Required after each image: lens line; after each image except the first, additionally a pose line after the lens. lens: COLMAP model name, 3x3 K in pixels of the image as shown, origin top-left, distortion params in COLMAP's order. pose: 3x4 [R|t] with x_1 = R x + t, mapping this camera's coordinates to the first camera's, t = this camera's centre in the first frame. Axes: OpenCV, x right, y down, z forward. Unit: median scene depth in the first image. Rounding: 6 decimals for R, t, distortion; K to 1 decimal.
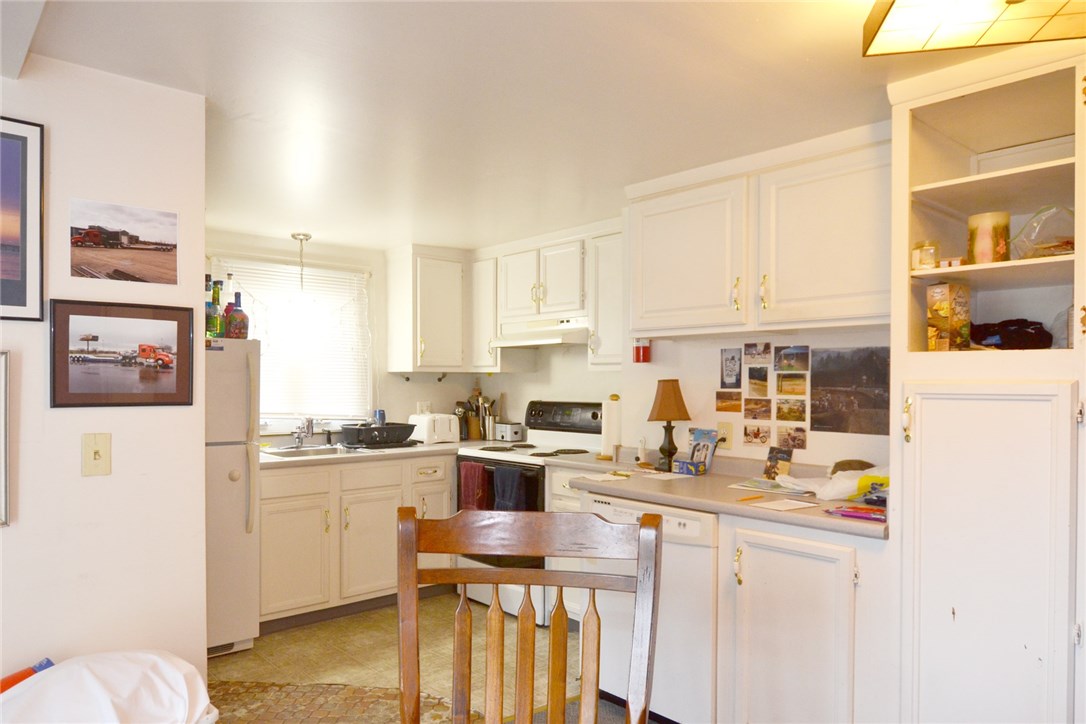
lens RADIAL K [[694.1, 0, 531.2], [0, 694.1, 387.4], [0, 0, 1]] dist [0.003581, 0.000318]
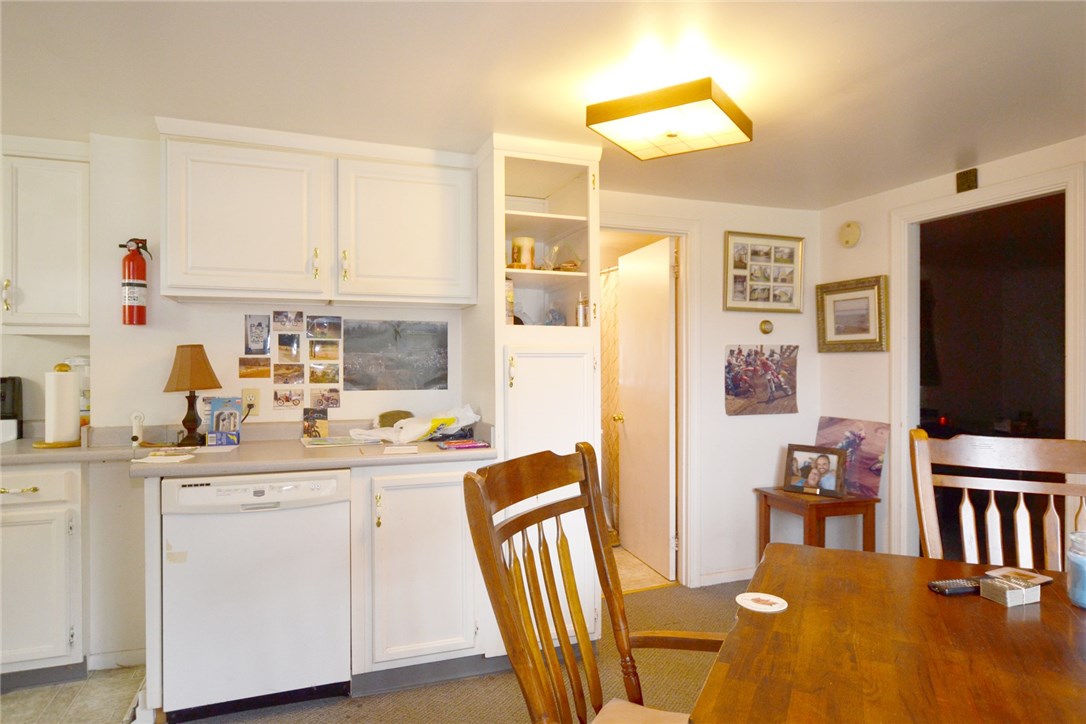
lens RADIAL K [[627.8, 0, 542.6], [0, 627.8, 358.7], [0, 0, 1]] dist [-0.005560, -0.000358]
pose [[0.386291, -0.002604, 0.922373, -0.403870], [0.011355, 0.999934, -0.001933, 0.014479], [-0.922307, 0.011221, 0.386295, 0.279418]]
